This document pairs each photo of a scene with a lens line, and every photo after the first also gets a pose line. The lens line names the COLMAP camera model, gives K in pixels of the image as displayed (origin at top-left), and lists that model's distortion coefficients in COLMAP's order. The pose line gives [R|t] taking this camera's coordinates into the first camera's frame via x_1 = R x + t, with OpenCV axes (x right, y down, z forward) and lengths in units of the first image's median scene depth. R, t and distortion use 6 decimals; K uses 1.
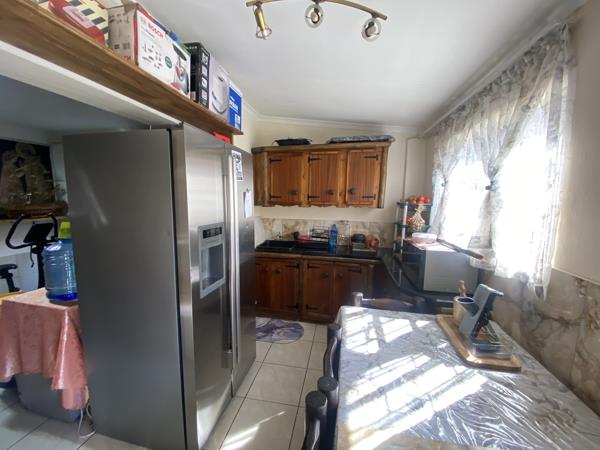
lens RADIAL K [[242.8, 0, 300.0], [0, 242.8, 225.0], [0, 0, 1]] dist [0.000960, -0.013441]
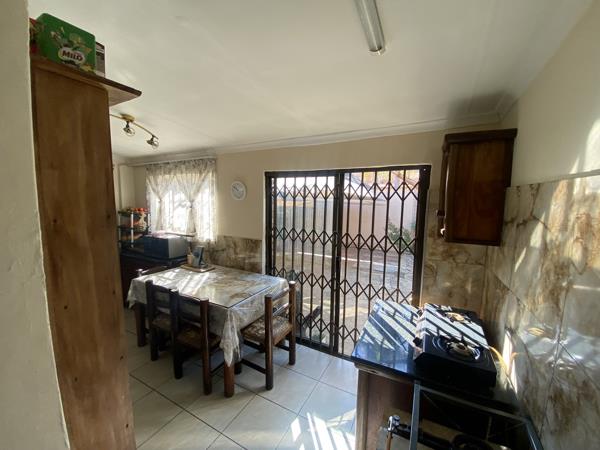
lens RADIAL K [[242.8, 0, 300.0], [0, 242.8, 225.0], [0, 0, 1]] dist [0.000960, -0.013441]
pose [[0.290273, -0.111451, 0.950432, -1.222894], [0.092471, 0.991814, 0.088062, -0.093798], [-0.952466, 0.062326, 0.298203, -0.740757]]
